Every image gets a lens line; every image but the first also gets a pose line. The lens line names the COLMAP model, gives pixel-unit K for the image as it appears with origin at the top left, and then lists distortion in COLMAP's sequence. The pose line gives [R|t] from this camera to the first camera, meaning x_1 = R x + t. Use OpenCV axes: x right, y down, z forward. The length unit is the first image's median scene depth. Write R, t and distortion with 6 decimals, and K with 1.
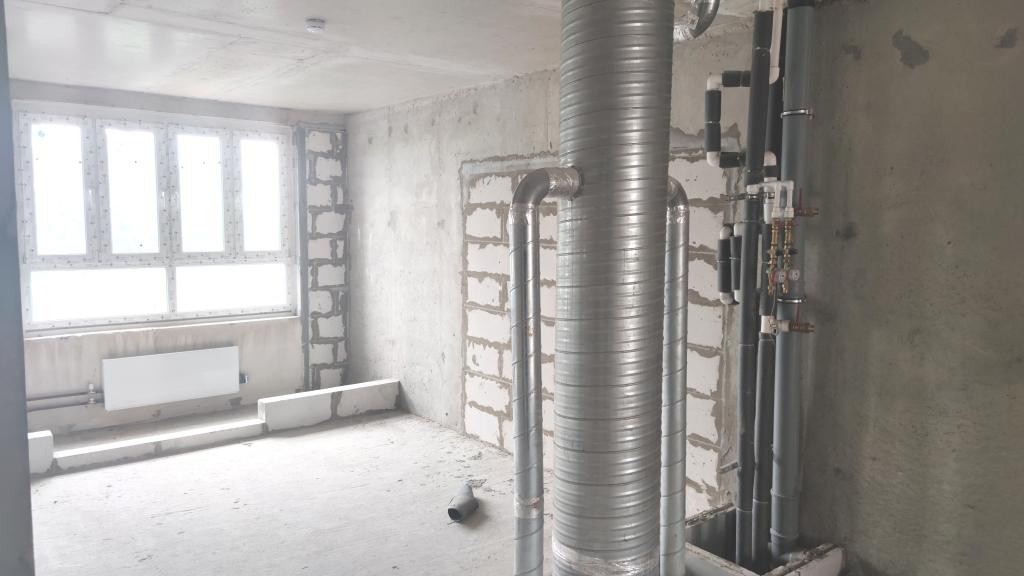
lens RADIAL K [[734.6, 0, 512.2], [0, 734.6, 287.6], [0, 0, 1]] dist [-0.002489, -0.002565]
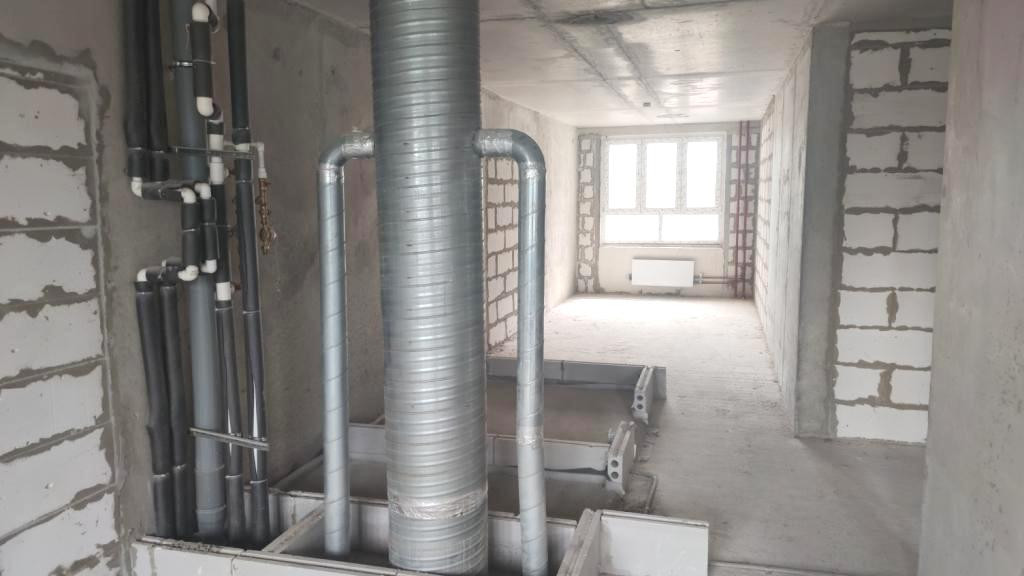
lens RADIAL K [[734.6, 0, 511.7], [0, 734.6, 286.0], [0, 0, 1]] dist [-0.002489, -0.002565]
pose [[-0.582087, -0.107317, 0.806013, -0.537980], [0.075104, 0.979919, 0.184710, -0.089204], [-0.809650, 0.168052, -0.562339, 1.058382]]
